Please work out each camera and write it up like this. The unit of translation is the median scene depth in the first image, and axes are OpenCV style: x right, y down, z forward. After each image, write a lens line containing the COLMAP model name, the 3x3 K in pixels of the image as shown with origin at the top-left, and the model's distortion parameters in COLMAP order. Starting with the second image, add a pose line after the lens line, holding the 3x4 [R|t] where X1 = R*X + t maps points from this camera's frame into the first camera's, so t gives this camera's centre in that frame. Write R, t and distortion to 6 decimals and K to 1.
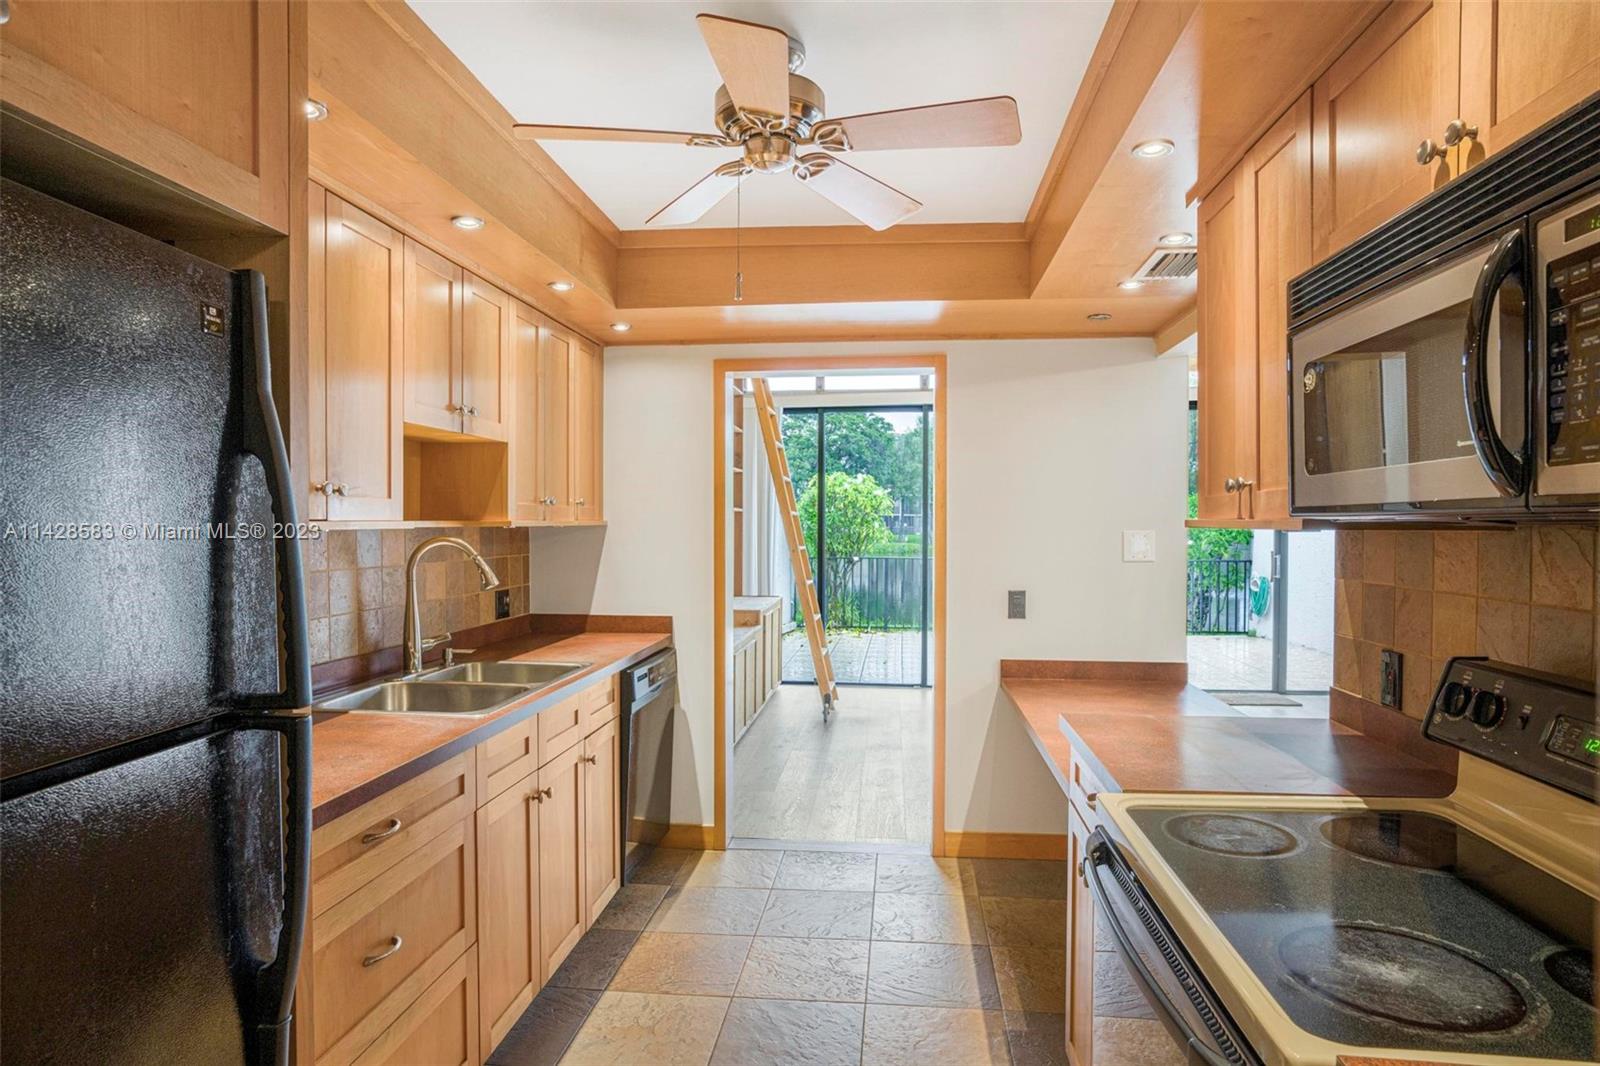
lens RADIAL K [[879.7, 0, 811.2], [0, 879.7, 528.8], [0, 0, 1]] dist [-0.038984, 0.020266]
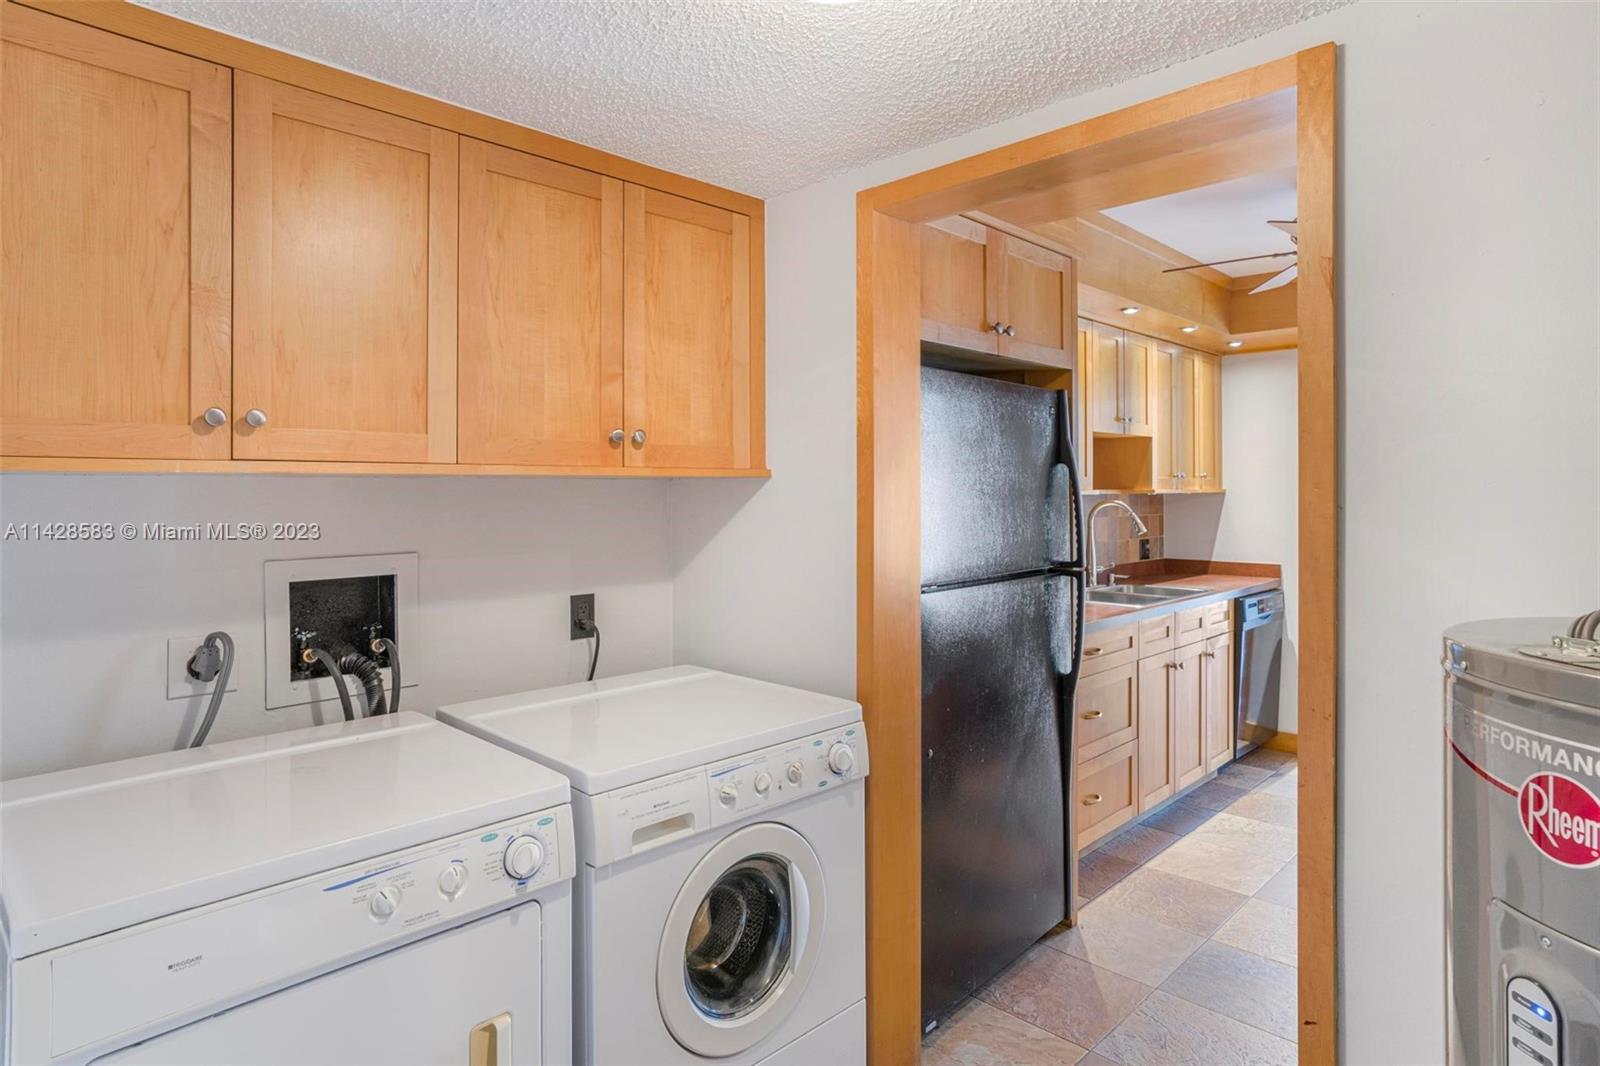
lens RADIAL K [[879.7, 0, 800.7], [0, 879.7, 493.7], [0, 0, 1]] dist [-0.038984, 0.020266]
pose [[0.771668, -0.001422, -0.636024, 0.130276], [-0.000443, 0.999996, -0.002773, 0.001973], [0.636026, 0.002422, 0.771664, -0.497880]]
